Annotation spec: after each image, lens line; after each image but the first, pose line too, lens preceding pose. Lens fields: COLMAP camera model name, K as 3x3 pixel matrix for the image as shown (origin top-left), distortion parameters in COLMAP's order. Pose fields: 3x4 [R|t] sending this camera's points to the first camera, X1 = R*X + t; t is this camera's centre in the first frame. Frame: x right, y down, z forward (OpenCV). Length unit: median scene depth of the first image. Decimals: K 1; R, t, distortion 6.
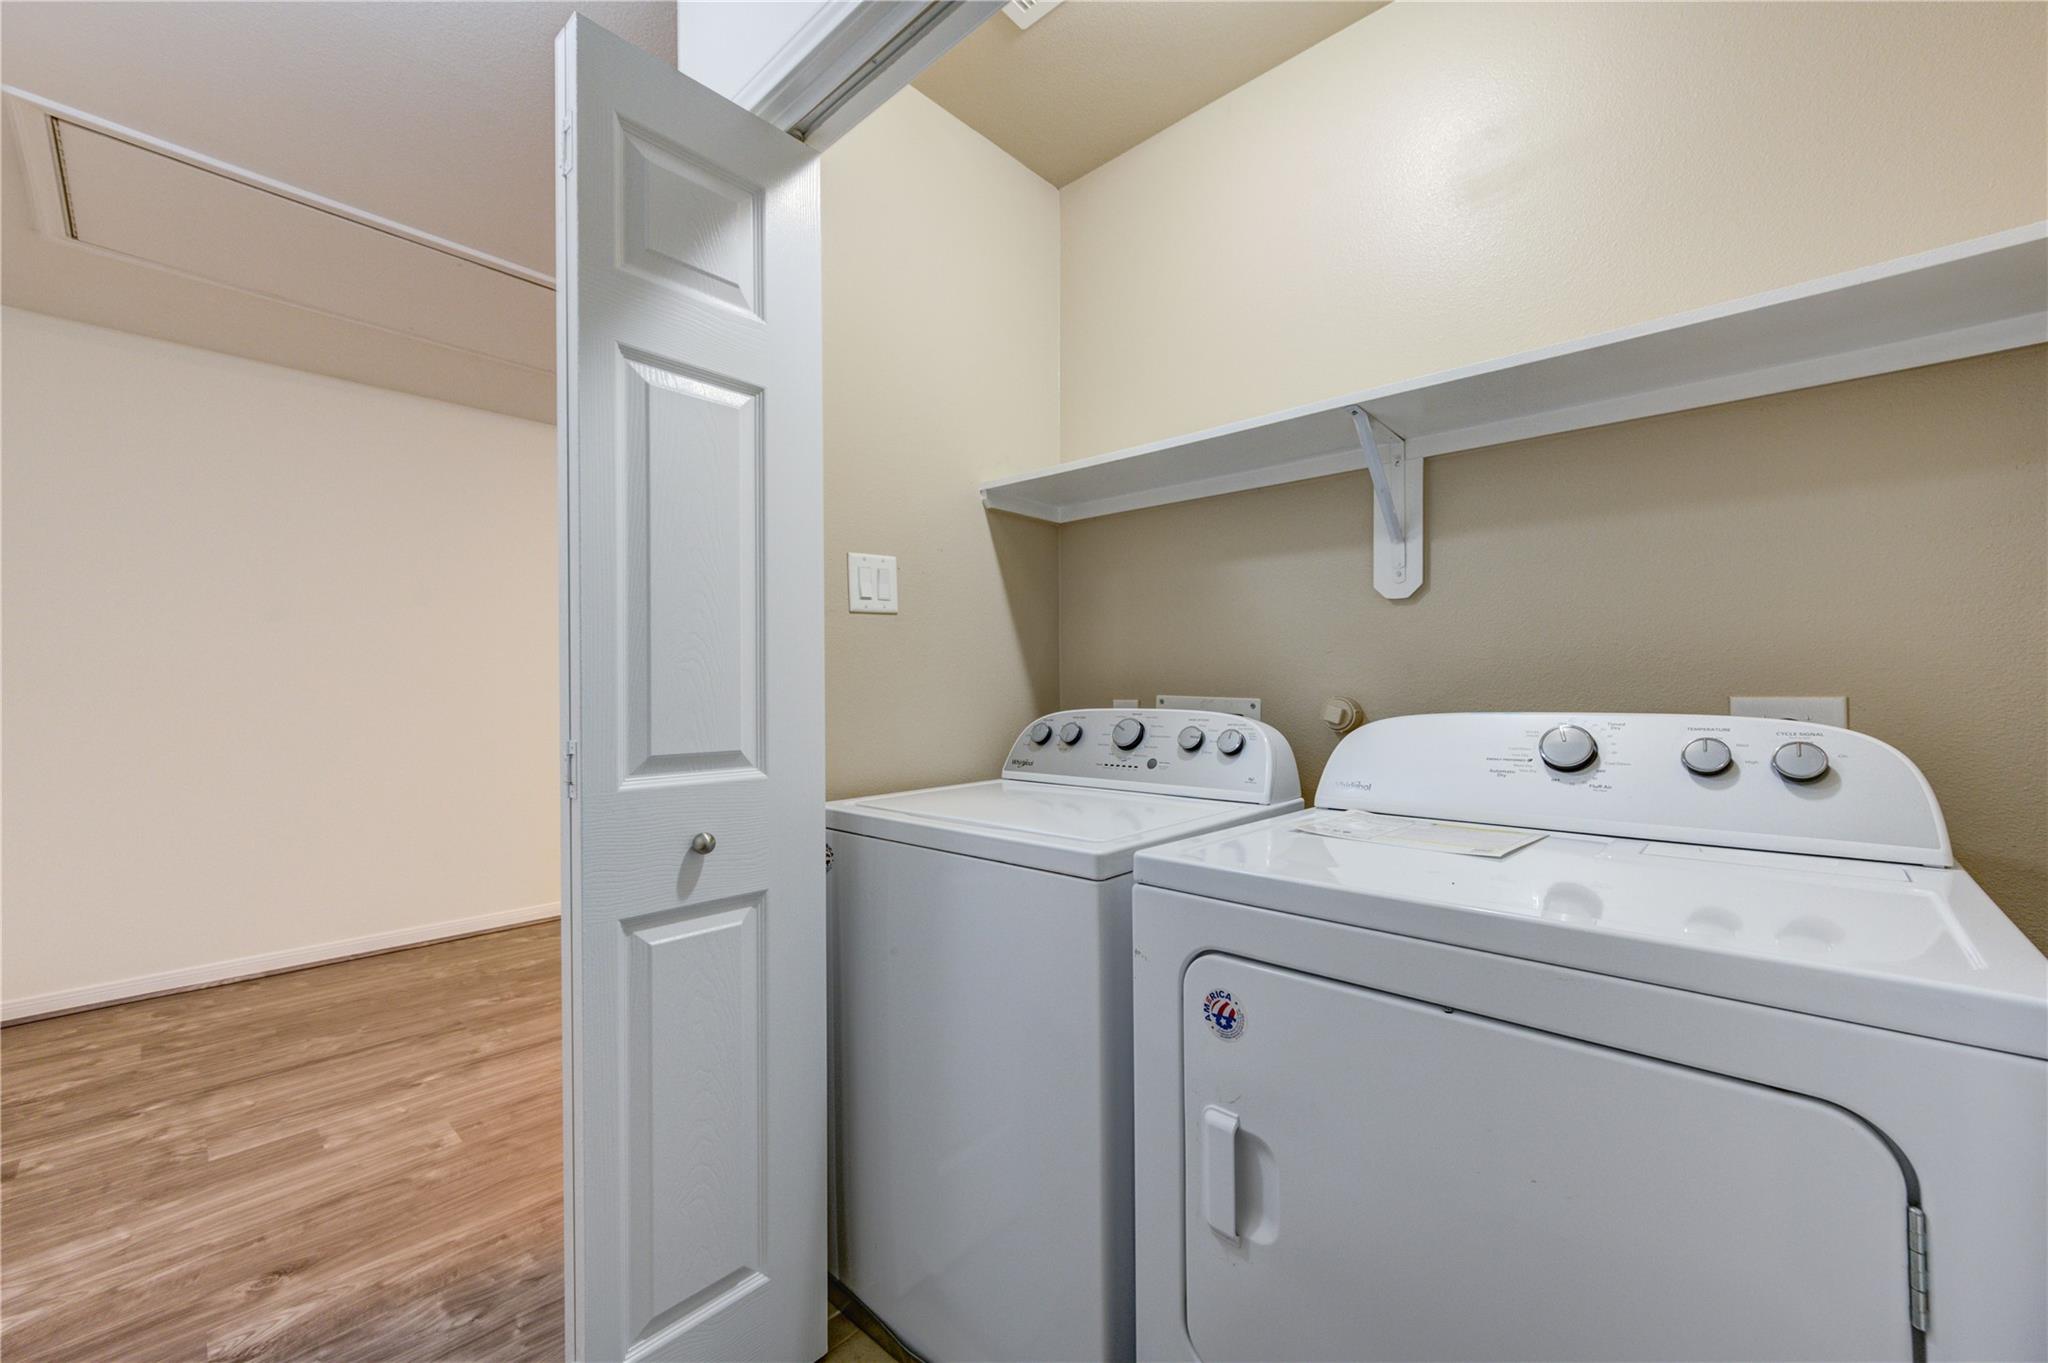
lens RADIAL K [[798.7, 0, 1029.6], [0, 798.7, 691.8], [0, 0, 1]] dist [0.002497, -0.000139]
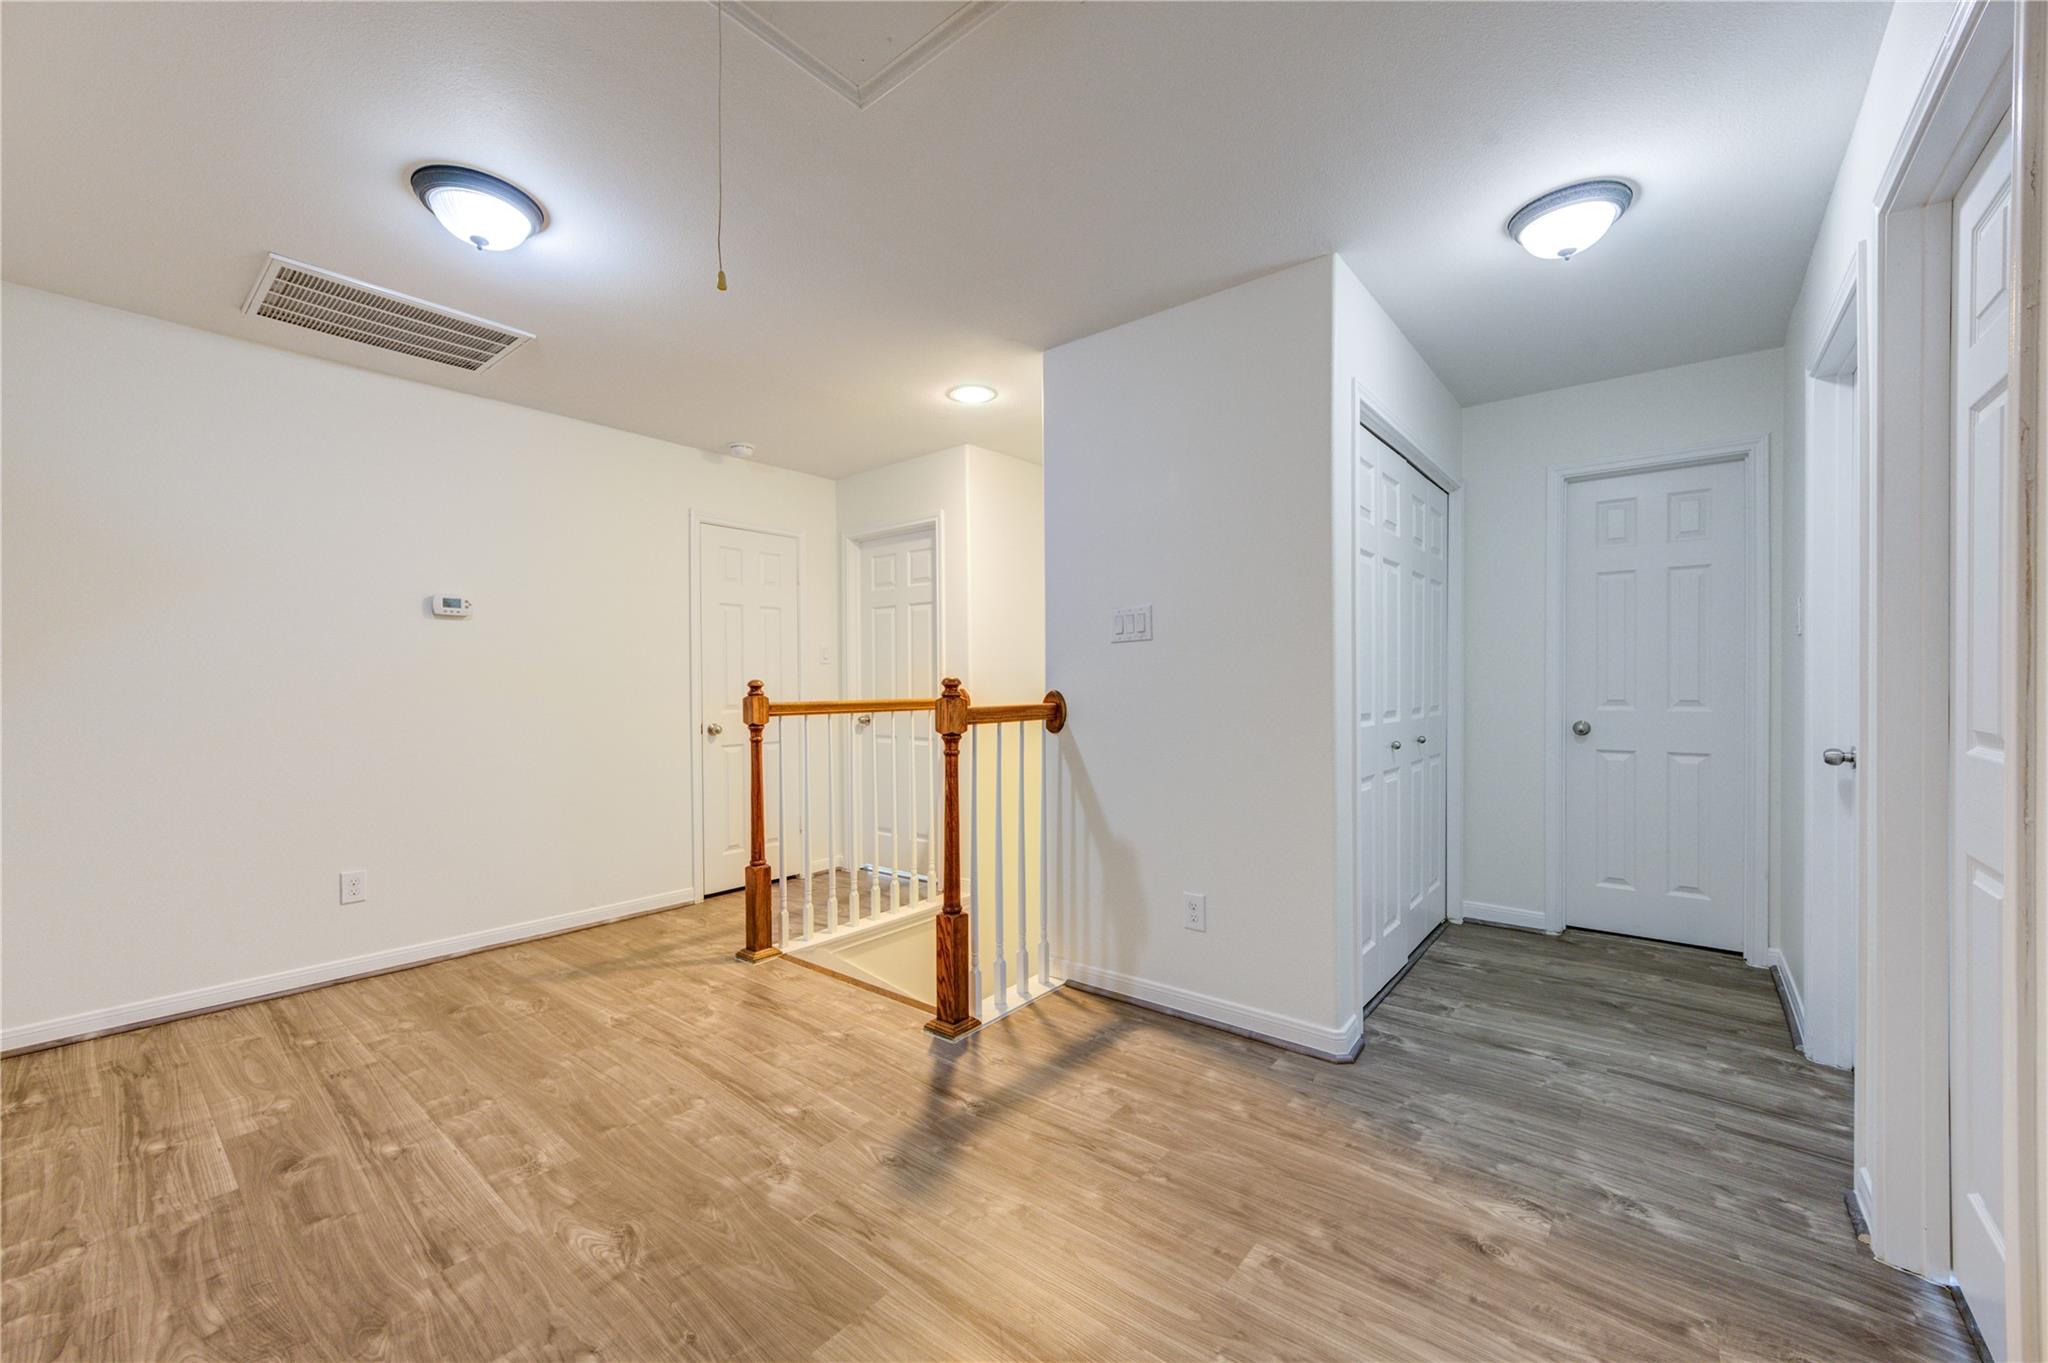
lens RADIAL K [[798.7, 0, 1029.6], [0, 798.7, 691.8], [0, 0, 1]] dist [0.002497, -0.000139]
pose [[-0.055515, -0.008218, 0.998424, -1.778596], [0.003389, 0.999959, 0.008419, -0.007402], [-0.998452, 0.003851, -0.055485, 1.506346]]
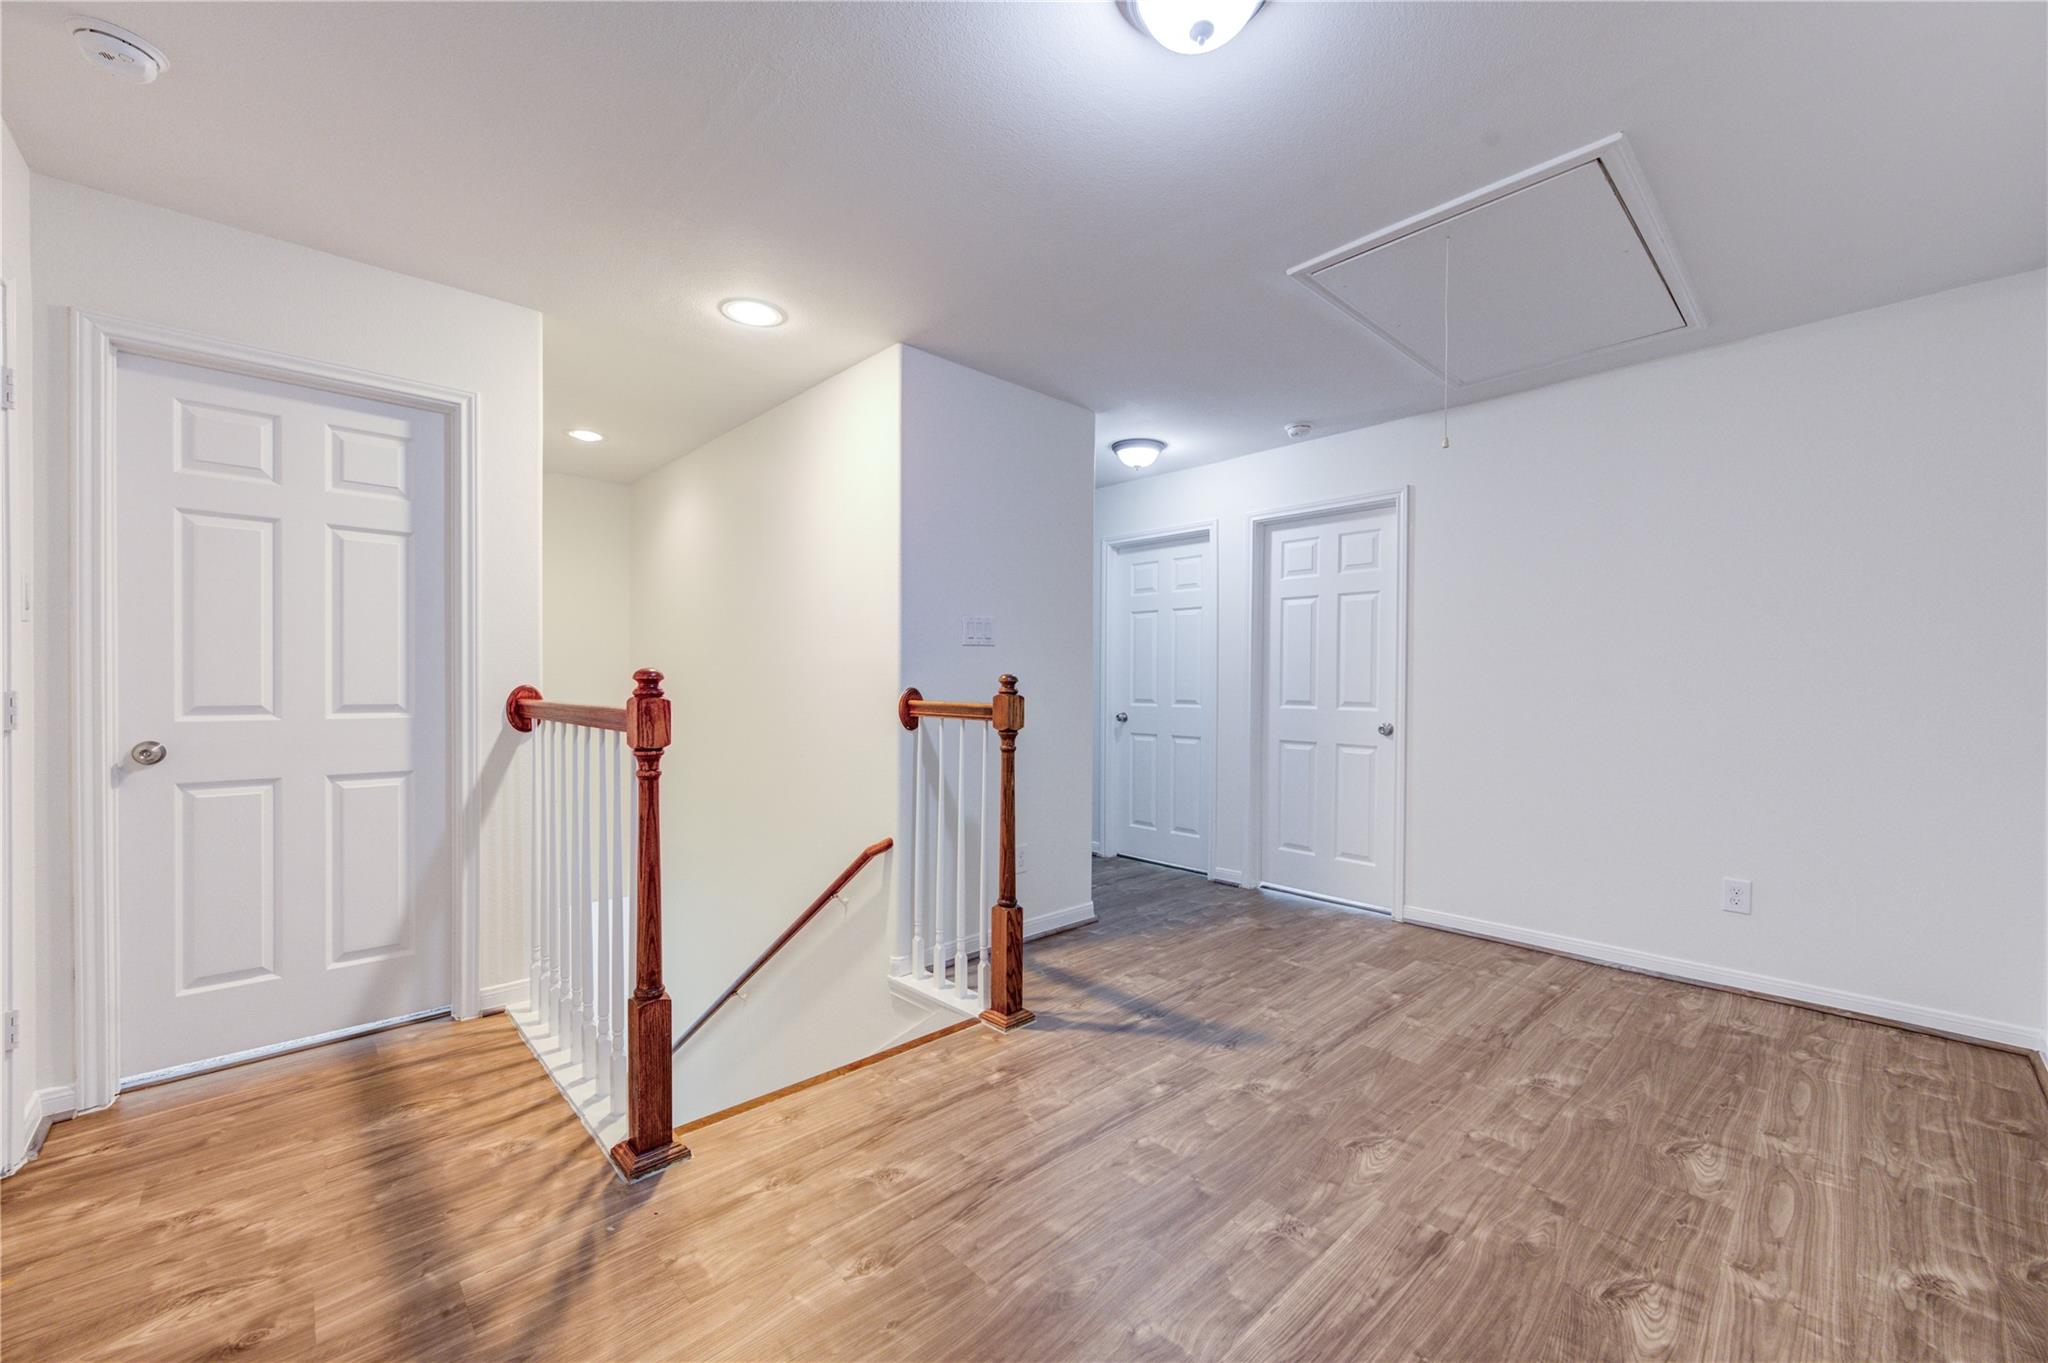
lens RADIAL K [[789.1, 0, 1035.3], [0, 789.1, 692.6], [0, 0, 1]] dist [0.000683, -0.000185]
pose [[-0.996930, -0.003751, 0.078212, -0.390403], [-0.003096, 0.999959, 0.008489, -0.000339], [-0.078241, 0.008221, -0.996901, 3.129772]]
